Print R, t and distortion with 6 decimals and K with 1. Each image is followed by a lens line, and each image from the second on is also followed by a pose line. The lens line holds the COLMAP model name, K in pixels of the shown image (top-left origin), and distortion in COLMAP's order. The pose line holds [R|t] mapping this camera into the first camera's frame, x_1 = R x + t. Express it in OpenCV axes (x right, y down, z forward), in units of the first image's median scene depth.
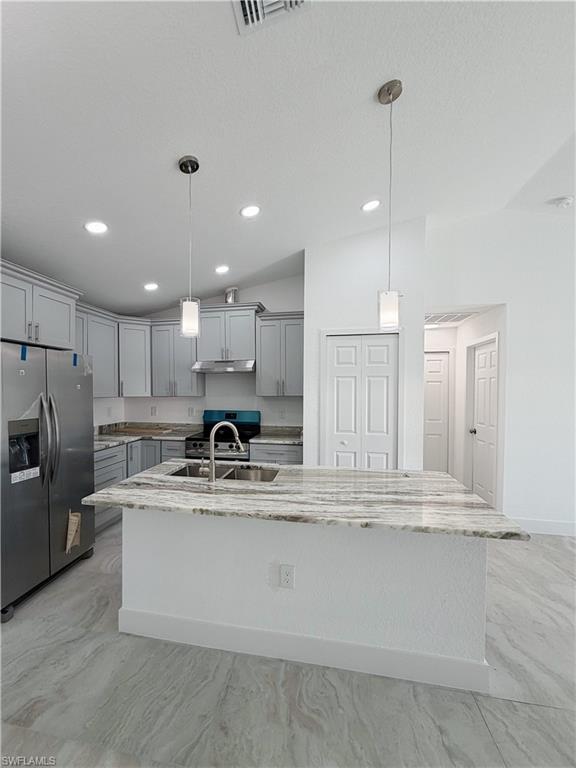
lens RADIAL K [[359.6, 0, 287.9], [0, 359.6, 404.3], [0, 0, 1]] dist [0.000091, 0.000077]
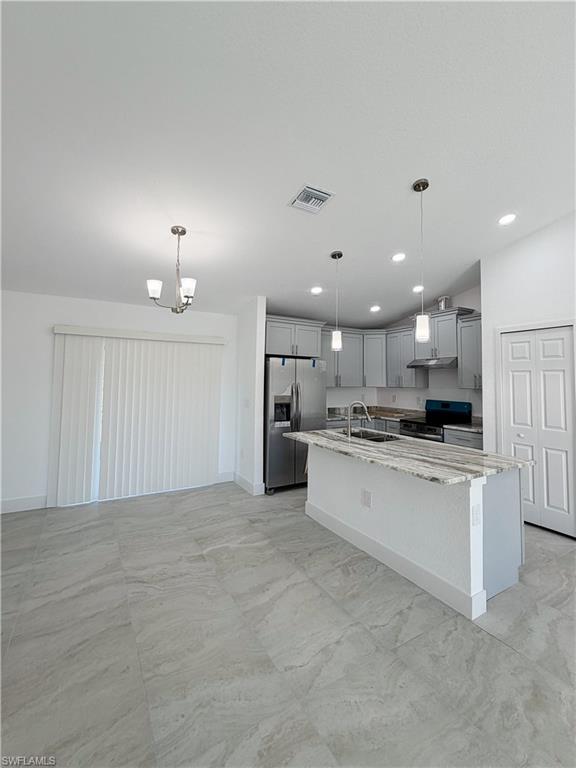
lens RADIAL K [[330.5, 0, 288.0], [0, 330.5, 384.0], [0, 0, 1]] dist [0.001241, 0.000188]
pose [[0.675101, 0.016050, -0.737551, 0.407556], [-0.043519, 0.998889, -0.018097, 0.006638], [0.736441, 0.044315, 0.675049, -0.131286]]
